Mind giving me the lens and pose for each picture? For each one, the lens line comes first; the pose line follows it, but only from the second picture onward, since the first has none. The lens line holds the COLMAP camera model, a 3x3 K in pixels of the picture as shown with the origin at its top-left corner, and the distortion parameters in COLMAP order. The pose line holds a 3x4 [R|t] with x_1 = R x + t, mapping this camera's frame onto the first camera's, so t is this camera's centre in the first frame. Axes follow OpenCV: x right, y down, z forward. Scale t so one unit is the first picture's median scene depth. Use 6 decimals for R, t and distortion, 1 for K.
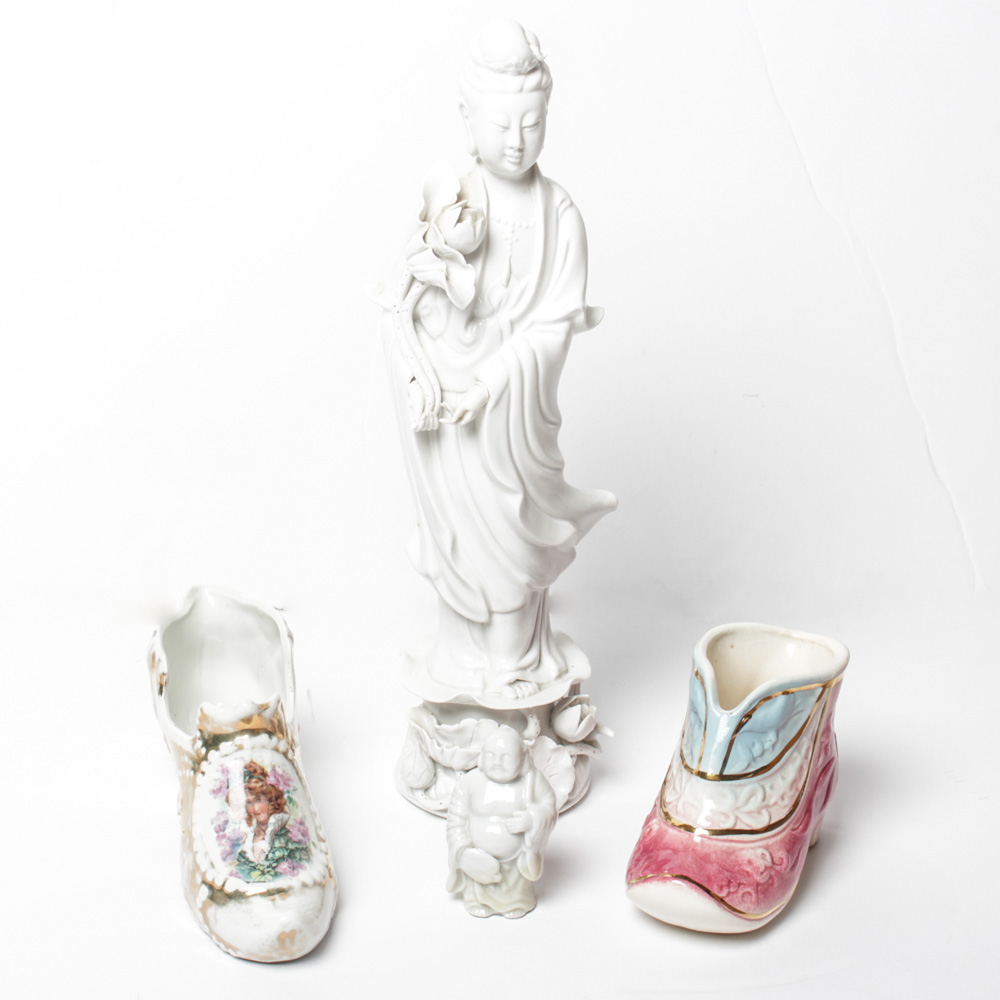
lens RADIAL K [[1342.0, 0, 500.0], [0, 1342.0, 500.0], [0, 0, 1]] dist [-0.264189, -0.006332]
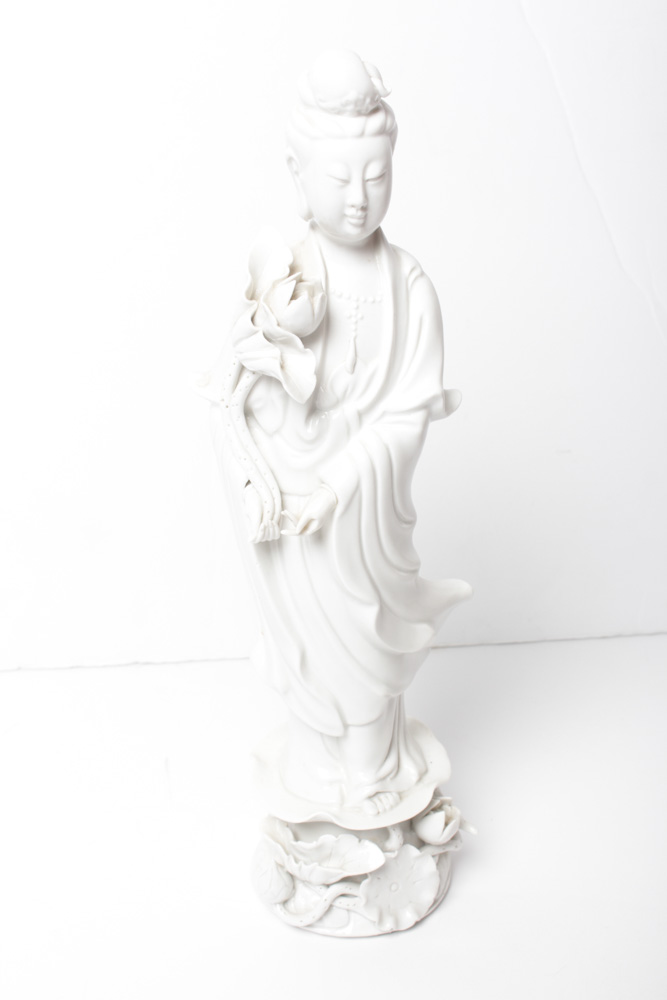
lens RADIAL K [[938.8, 0, 333.5], [0, 938.8, 500.0], [0, 0, 1]] dist [-0.228387, 0.168583]
pose [[0.998873, -0.045588, 0.013176, -0.018330], [0.045588, 0.998960, 0.000312, -0.078439], [-0.013176, 0.000289, 0.999913, 0.396810]]
